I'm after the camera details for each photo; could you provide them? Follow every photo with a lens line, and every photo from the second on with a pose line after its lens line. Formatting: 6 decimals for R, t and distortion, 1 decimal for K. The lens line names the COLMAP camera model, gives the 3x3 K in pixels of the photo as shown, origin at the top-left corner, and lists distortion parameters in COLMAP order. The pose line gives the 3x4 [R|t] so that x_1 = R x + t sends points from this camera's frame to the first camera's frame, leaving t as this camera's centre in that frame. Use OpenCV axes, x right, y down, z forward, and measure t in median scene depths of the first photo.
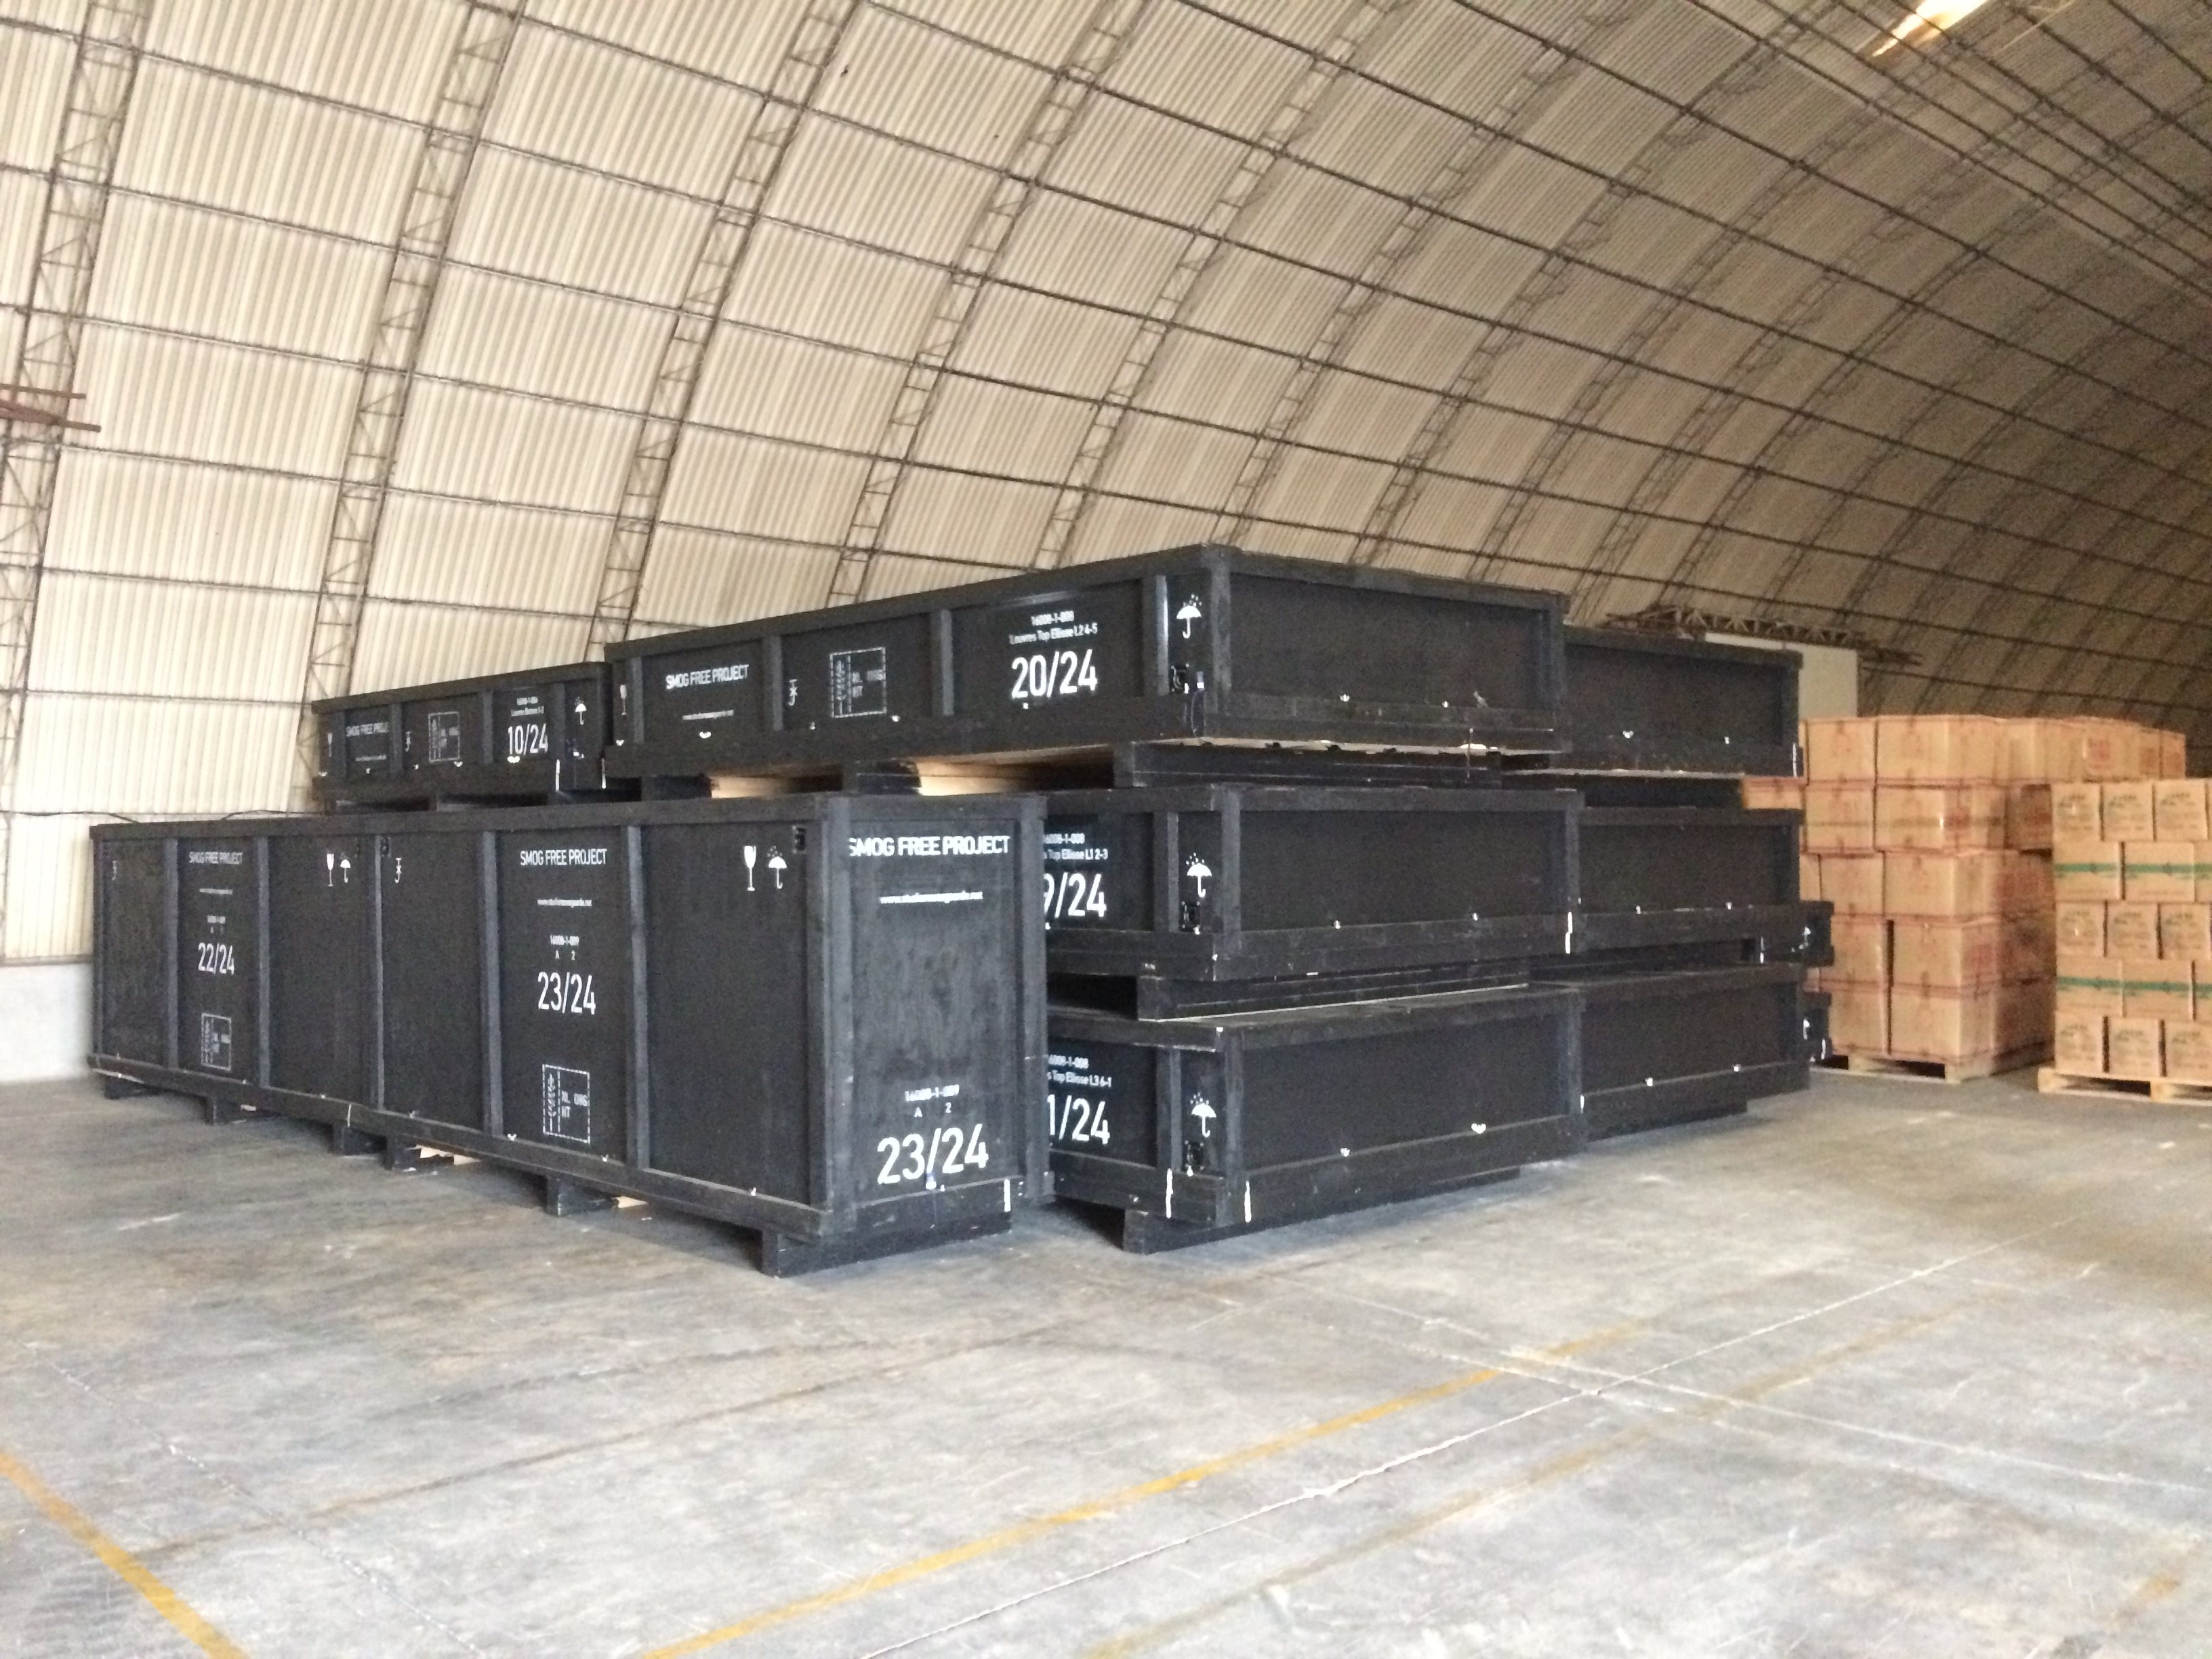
lens RADIAL K [[1905.7, 0, 1108.6], [0, 1905.7, 833.4], [0, 0, 1]] dist [0.119334, -0.184726]
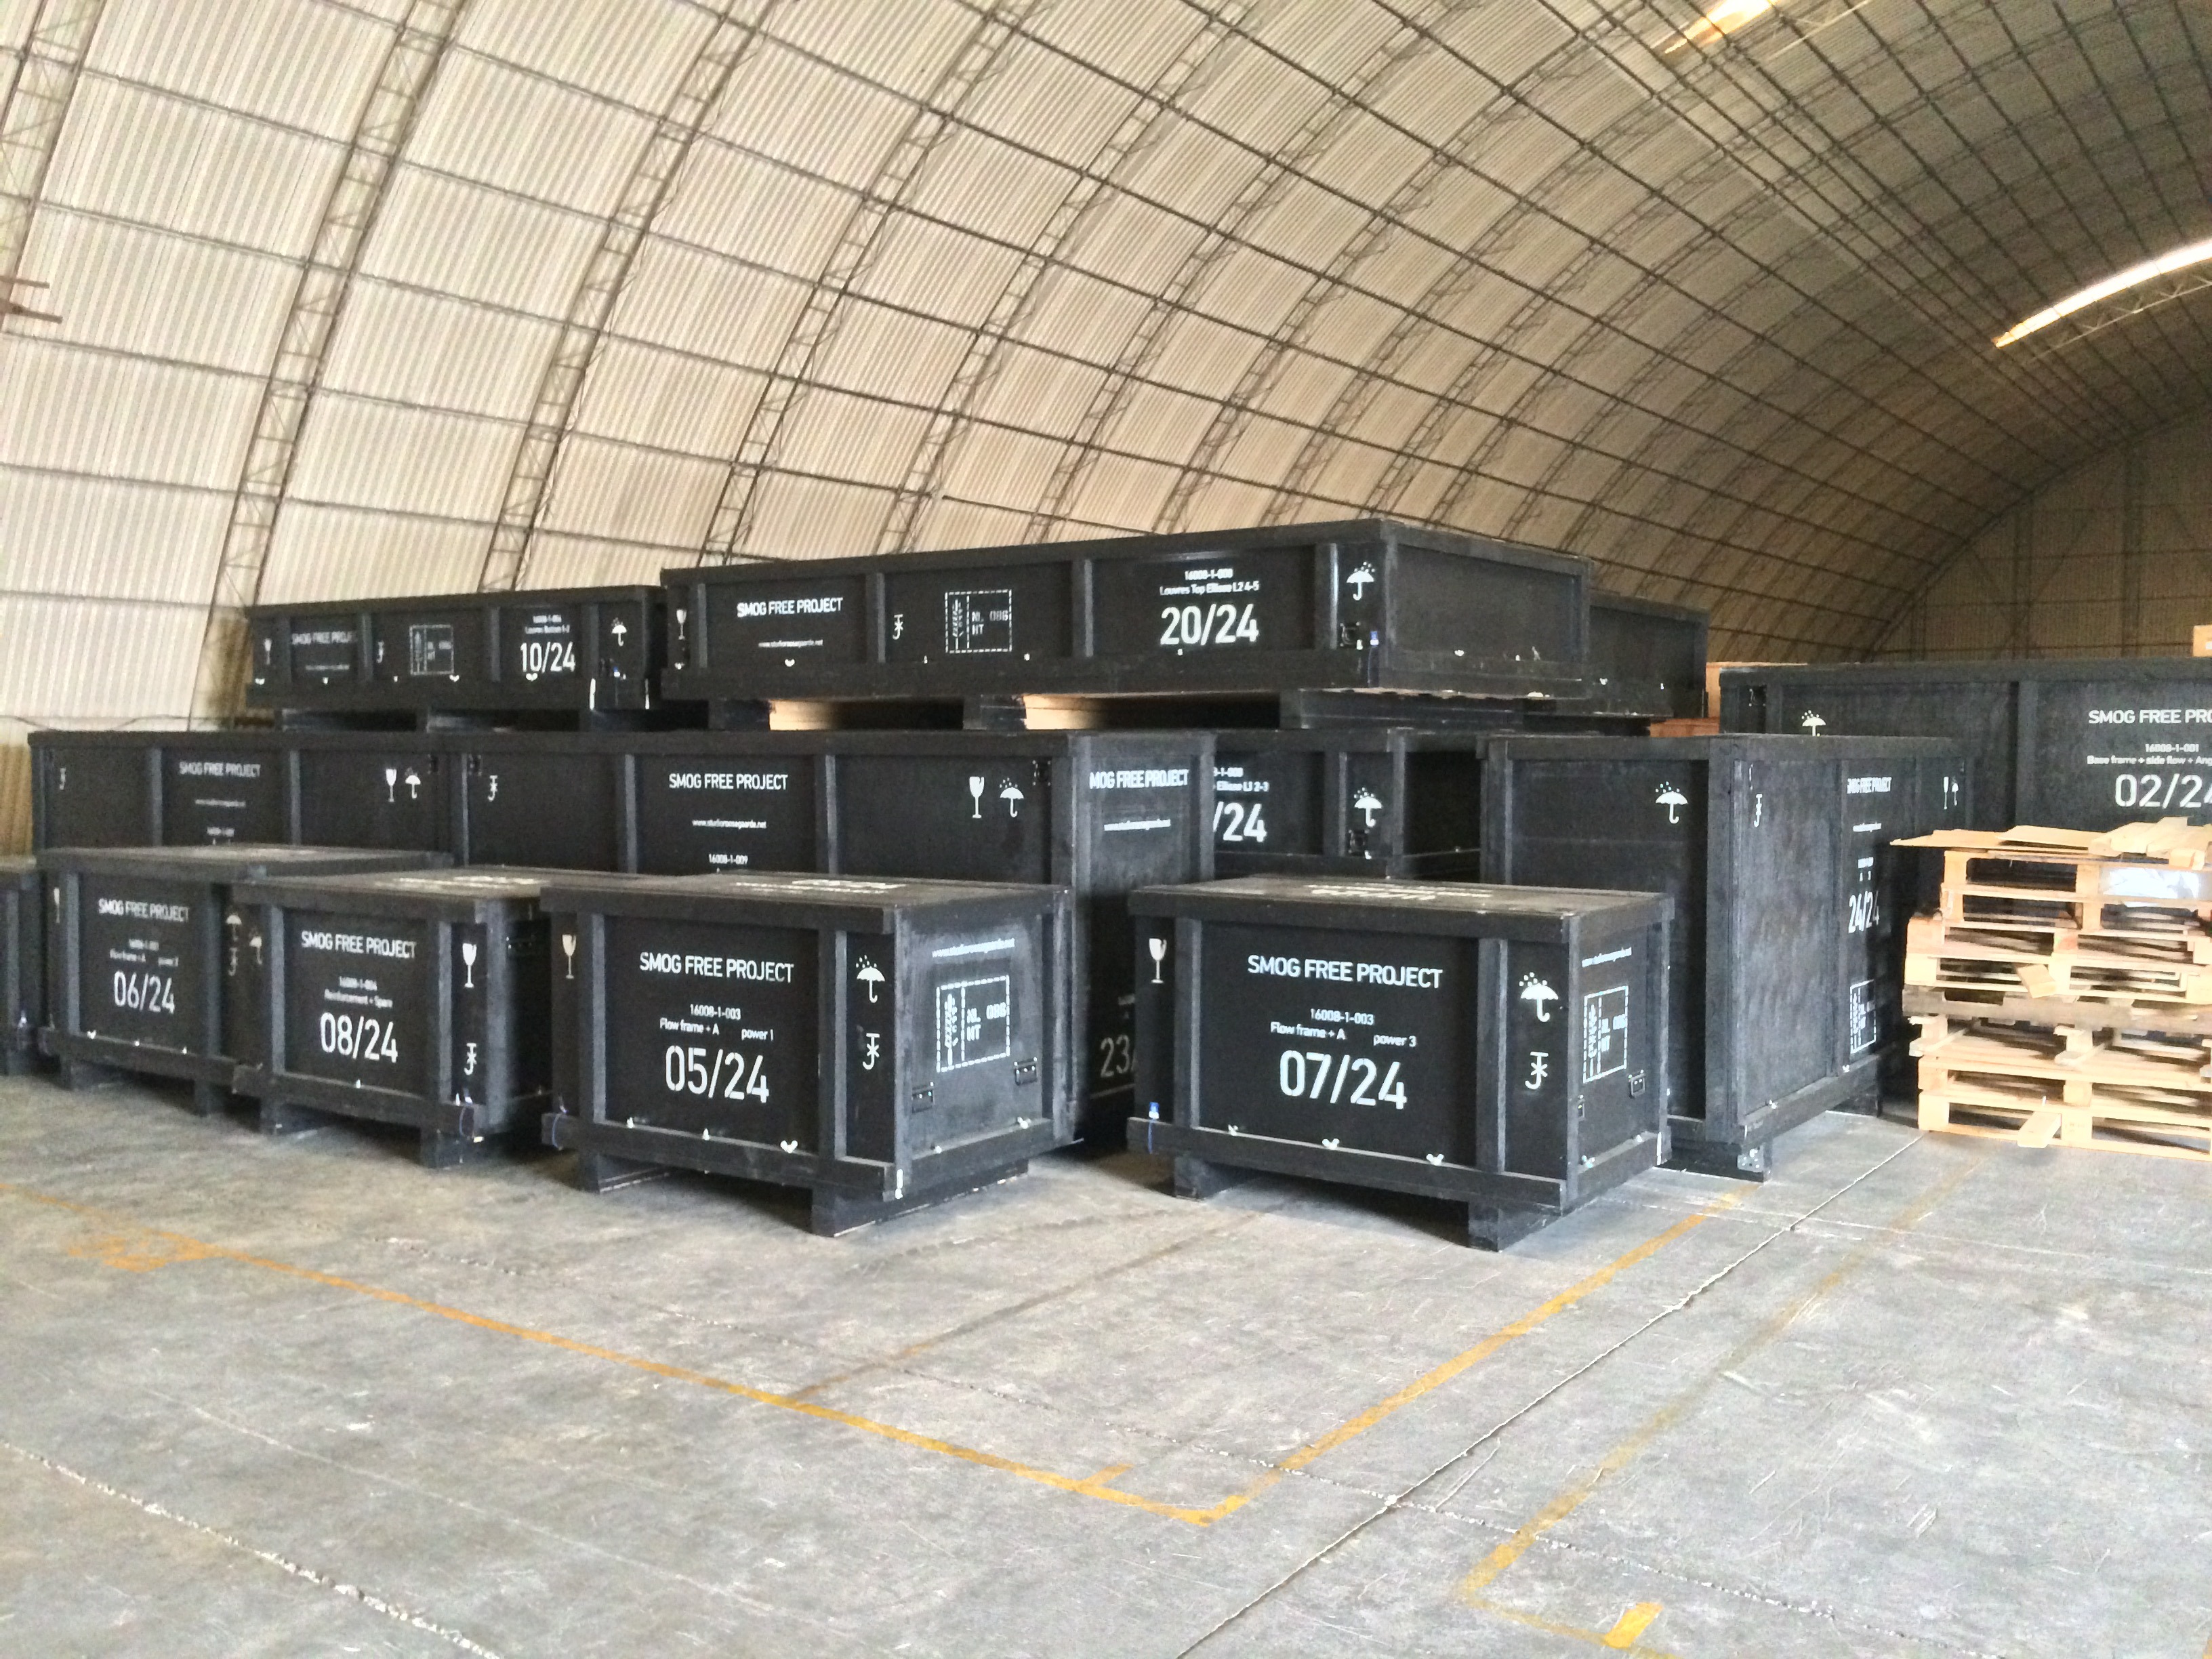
lens RADIAL K [[1866.9, 0, 1197.1], [0, 1866.9, 823.8], [0, 0, 1]] dist [0.129406, -0.184967]
pose [[0.979594, 0.007022, 0.200862, -0.119743], [-0.015757, 0.998997, 0.041923, -0.005872], [-0.200366, -0.044232, 0.978722, -0.036485]]
